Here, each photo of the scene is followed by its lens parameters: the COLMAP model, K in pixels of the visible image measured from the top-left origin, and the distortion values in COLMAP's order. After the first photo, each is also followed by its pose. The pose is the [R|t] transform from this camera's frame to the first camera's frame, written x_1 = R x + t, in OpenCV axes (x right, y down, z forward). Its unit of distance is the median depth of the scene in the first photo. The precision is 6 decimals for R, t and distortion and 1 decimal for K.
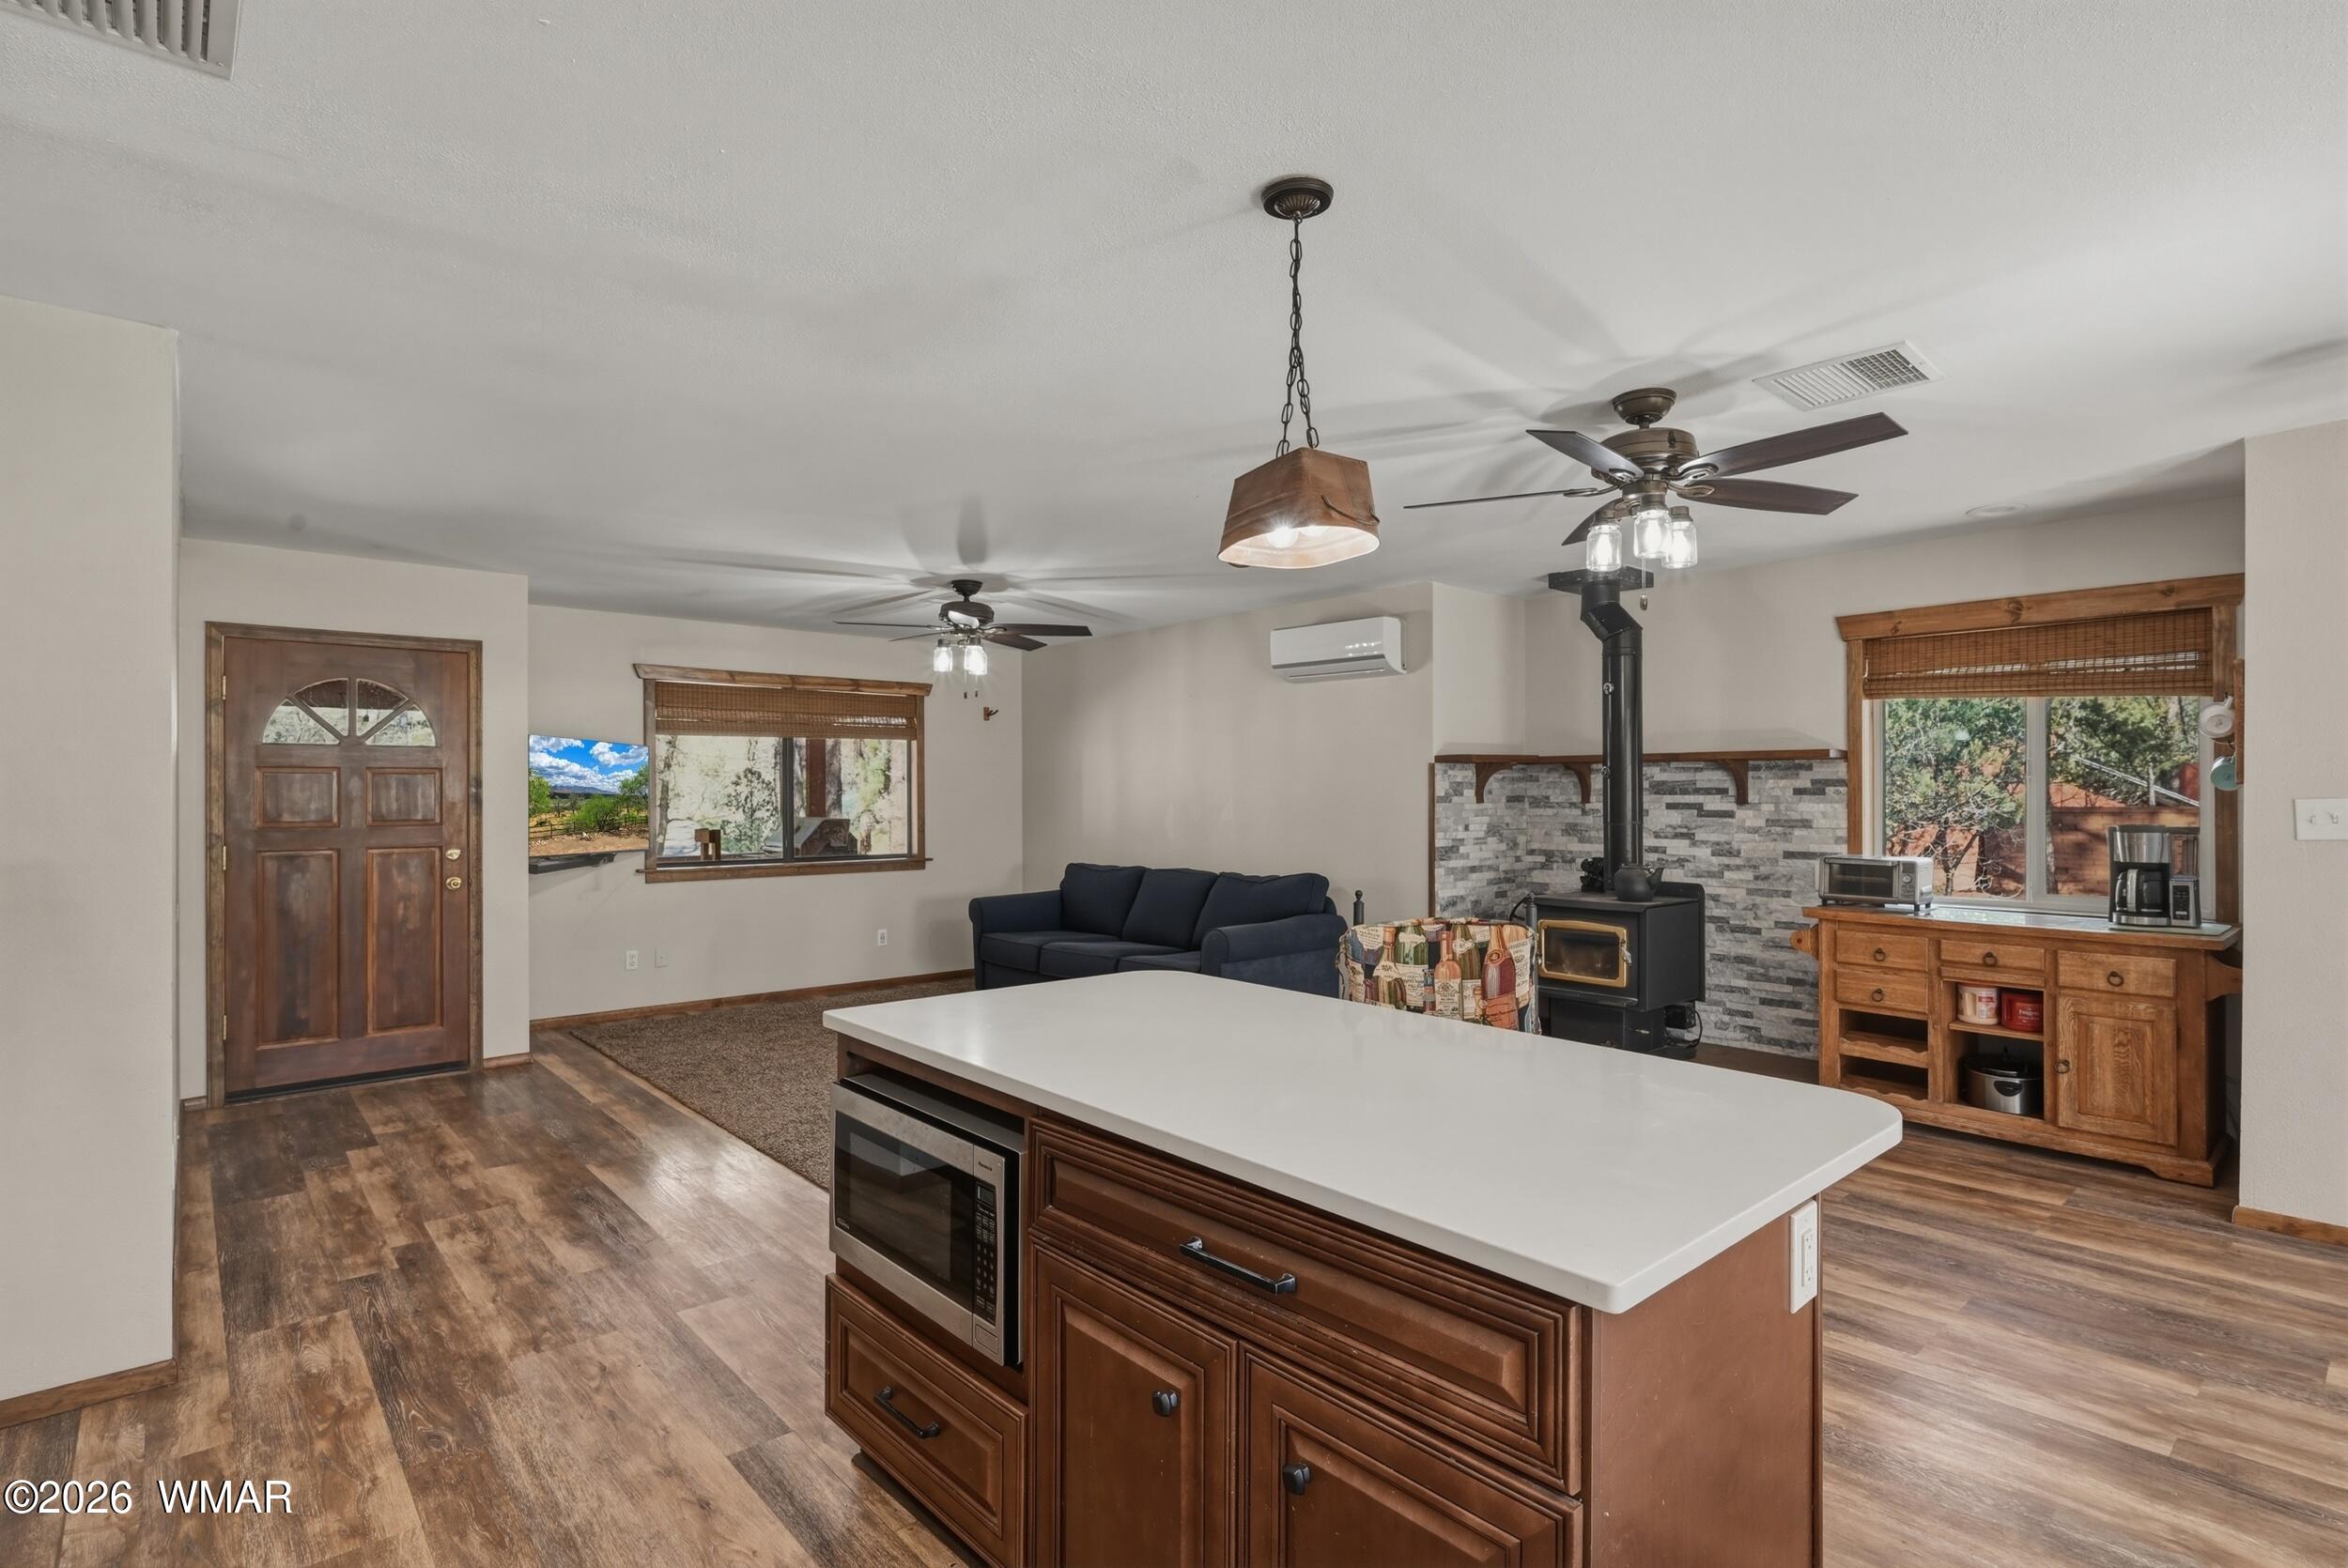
lens RADIAL K [[1151.4, 0, 1193.4], [0, 1151.4, 787.4], [0, 0, 1]] dist [-0.009395, -0.000707]
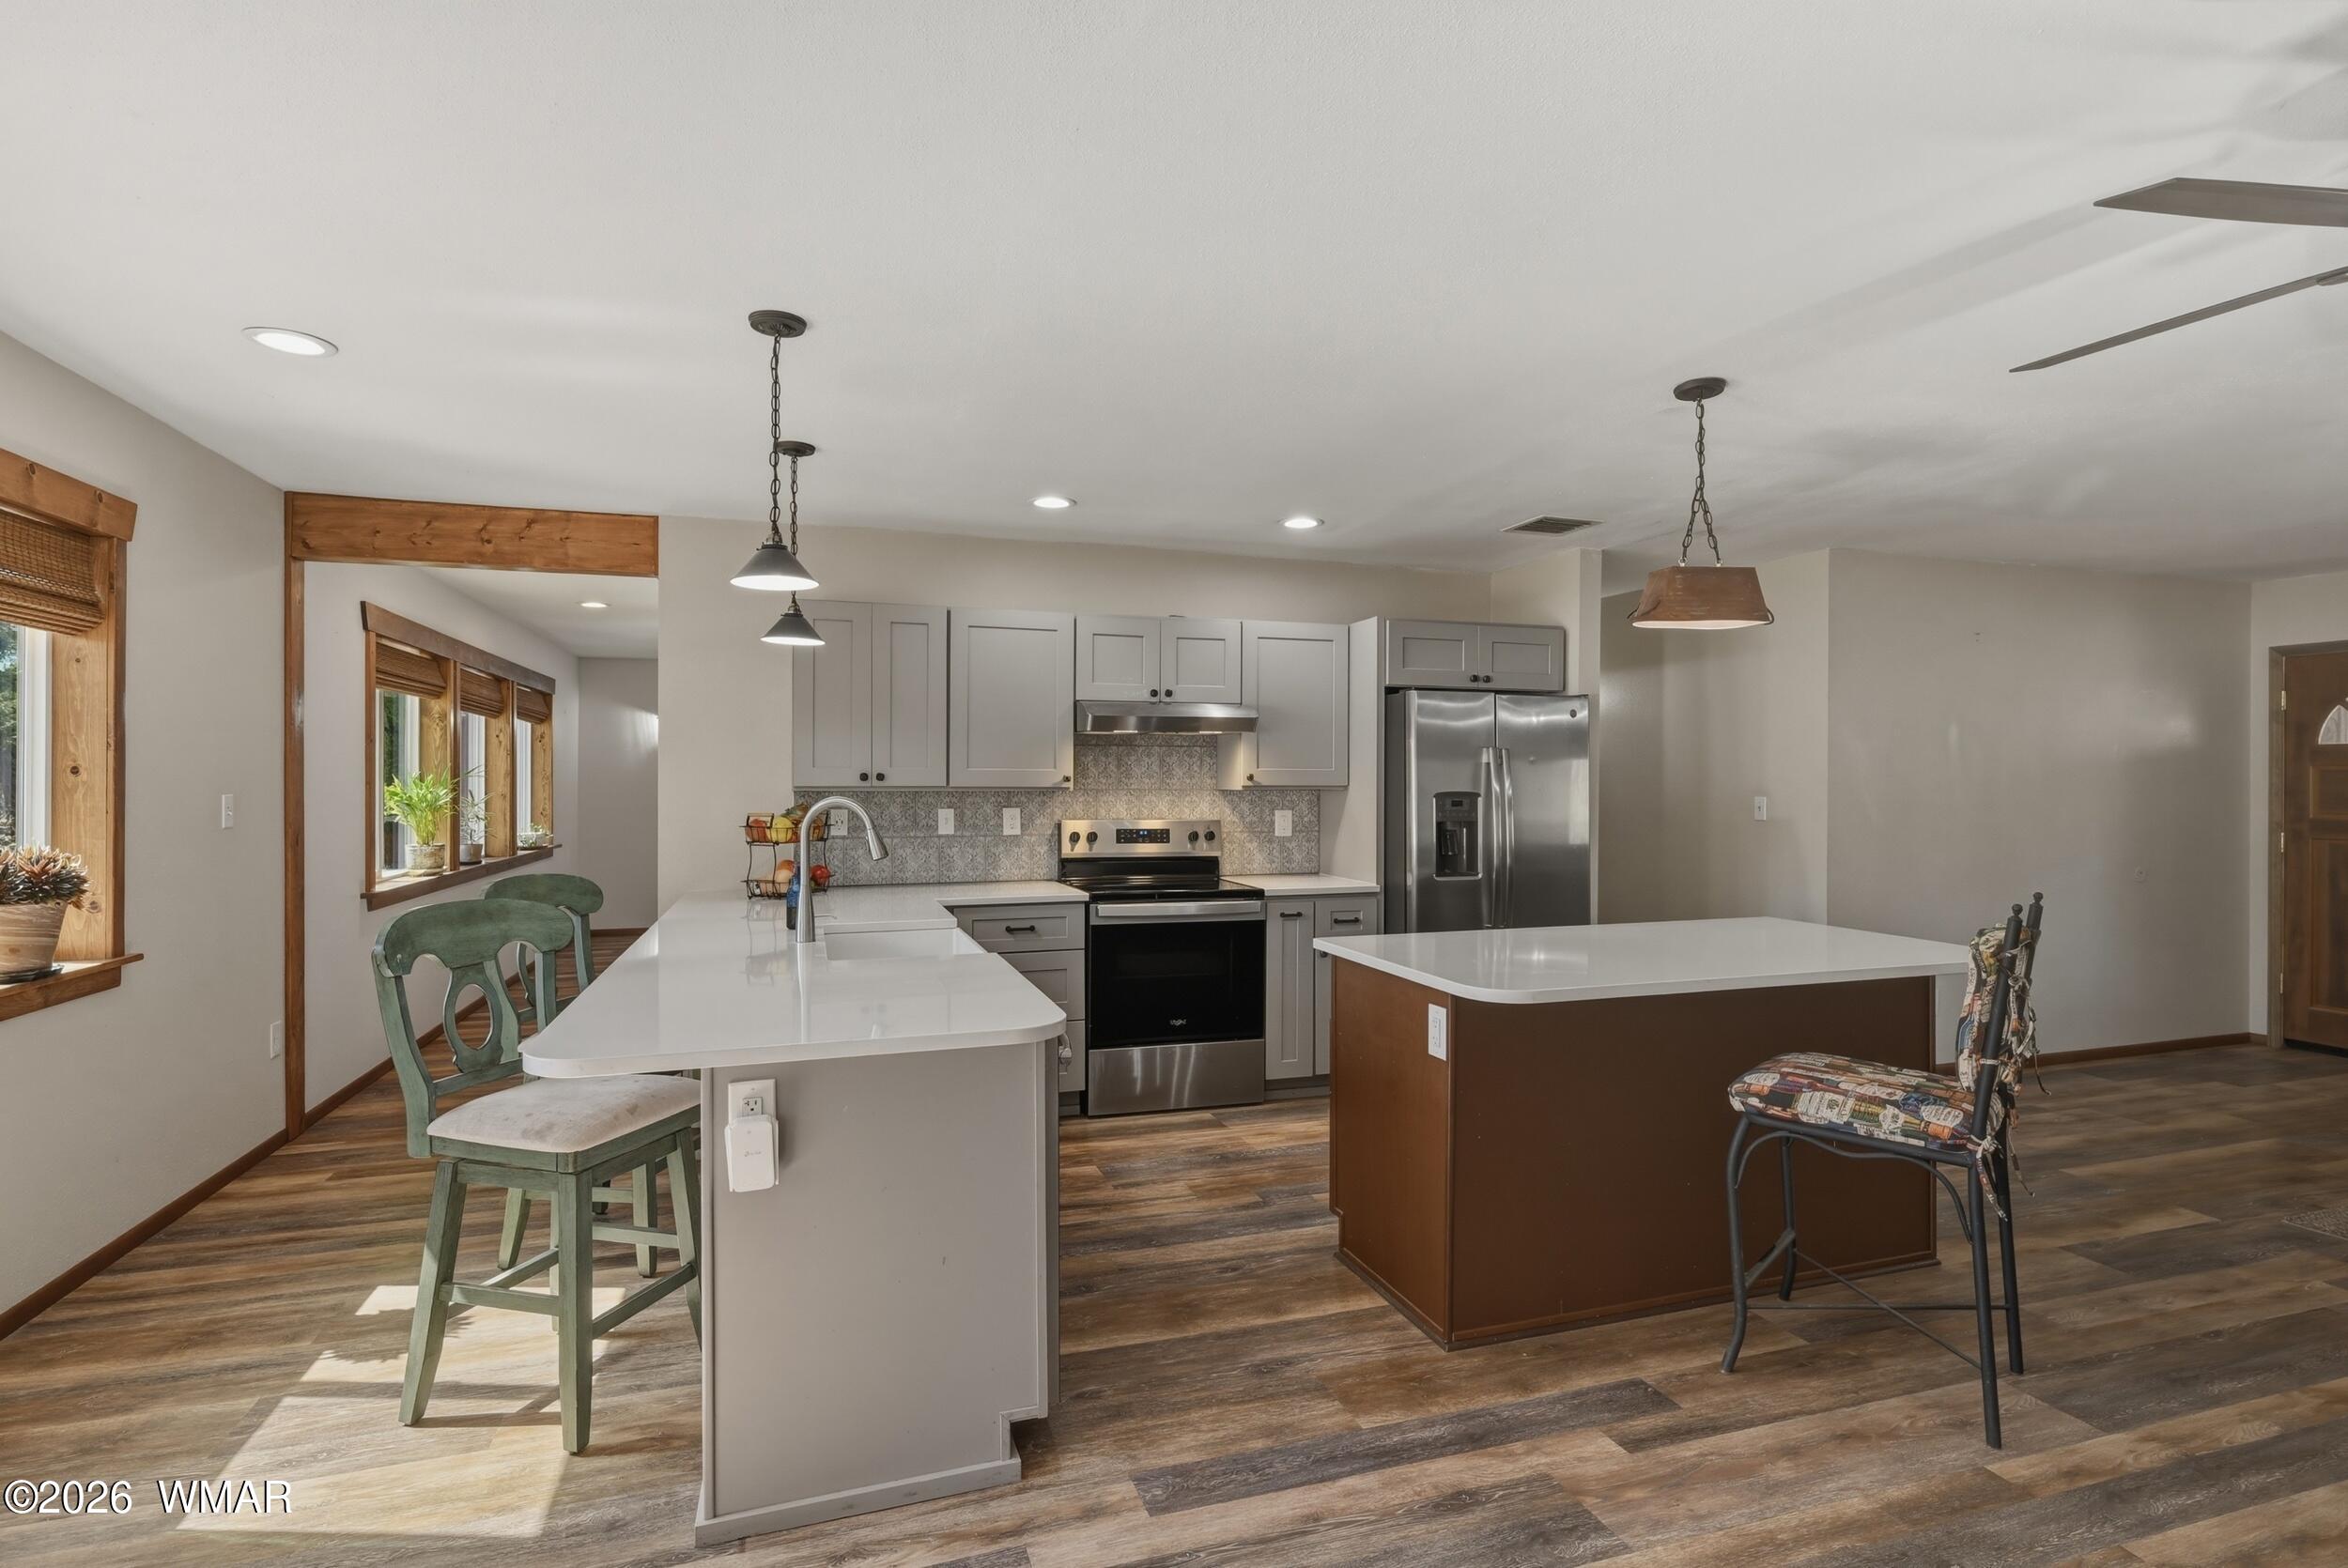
lens RADIAL K [[1151.4, 0, 1151.3], [0, 1151.4, 778.9], [0, 0, 1]] dist [-0.009395, -0.000707]
pose [[-0.415344, -0.002632, -0.909661, 0.713405], [-0.002279, 0.999996, -0.001853, -0.000010], [0.909662, 0.001304, -0.415348, 0.400987]]
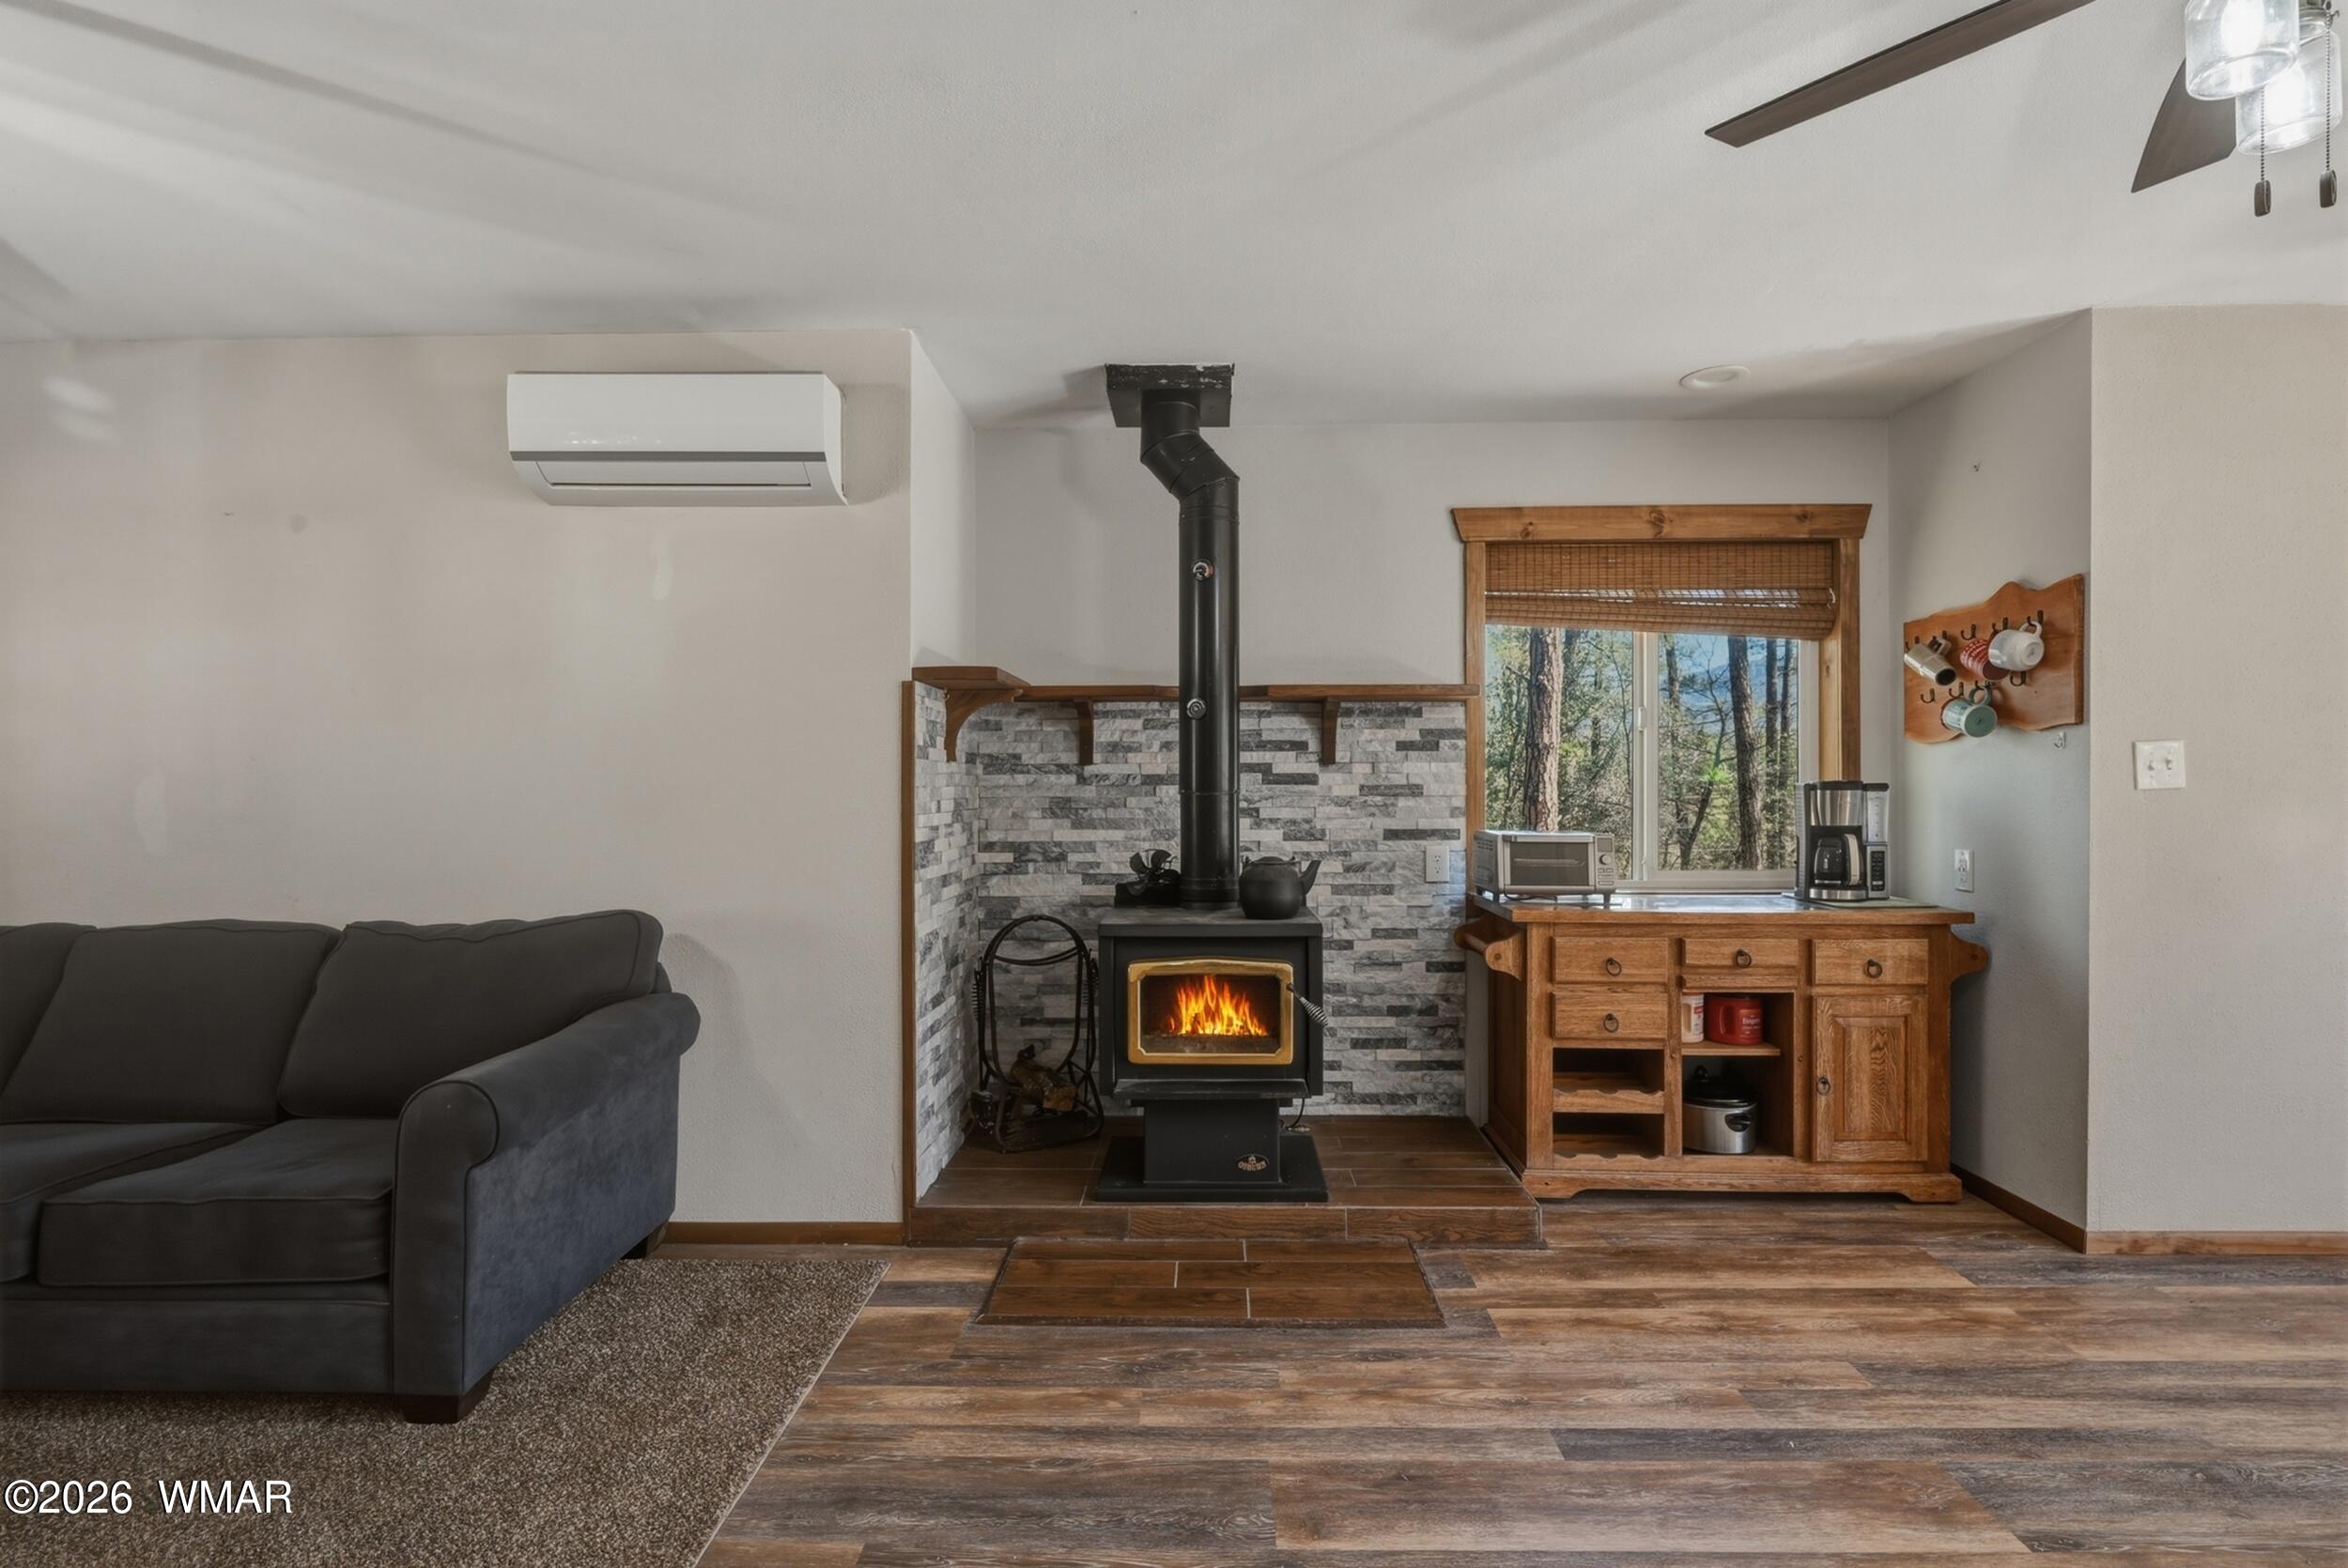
lens RADIAL K [[1151.4, 0, 1168.0], [0, 1151.4, 792.9], [0, 0, 1]] dist [-0.009395, -0.000707]
pose [[0.686887, -0.004062, 0.726753, -0.102592], [-0.000261, 0.999983, 0.005837, 0.030153], [-0.726764, -0.004199, 0.686874, 0.640674]]
